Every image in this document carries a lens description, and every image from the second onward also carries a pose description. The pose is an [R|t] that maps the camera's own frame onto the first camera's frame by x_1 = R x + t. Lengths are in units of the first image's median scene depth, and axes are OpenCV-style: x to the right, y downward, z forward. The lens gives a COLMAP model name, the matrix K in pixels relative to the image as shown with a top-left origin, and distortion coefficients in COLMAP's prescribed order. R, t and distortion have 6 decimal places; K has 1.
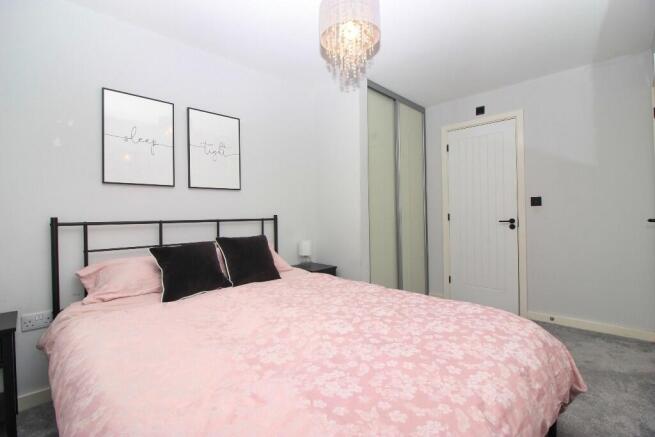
lens RADIAL K [[305.4, 0, 324.2], [0, 305.4, 209.6], [0, 0, 1]] dist [-0.003371, -0.001278]
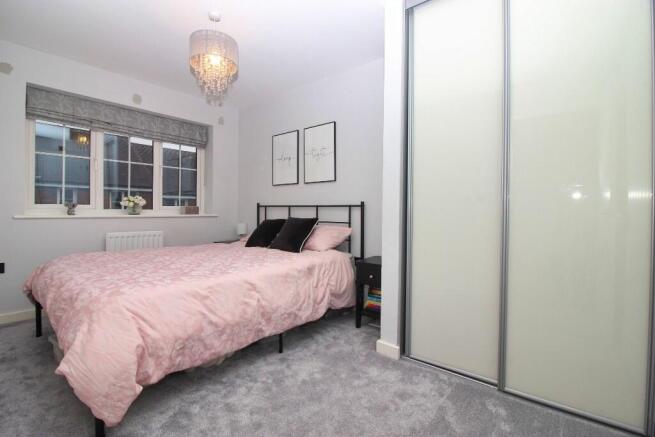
lens RADIAL K [[305.4, 0, 324.2], [0, 305.4, 209.6], [0, 0, 1]] dist [-0.003371, -0.001278]
pose [[0.119944, 0.030276, -0.992319, 1.036591], [0.024810, 0.999131, 0.033482, 0.008074], [0.992471, -0.028635, 0.119089, 0.910689]]
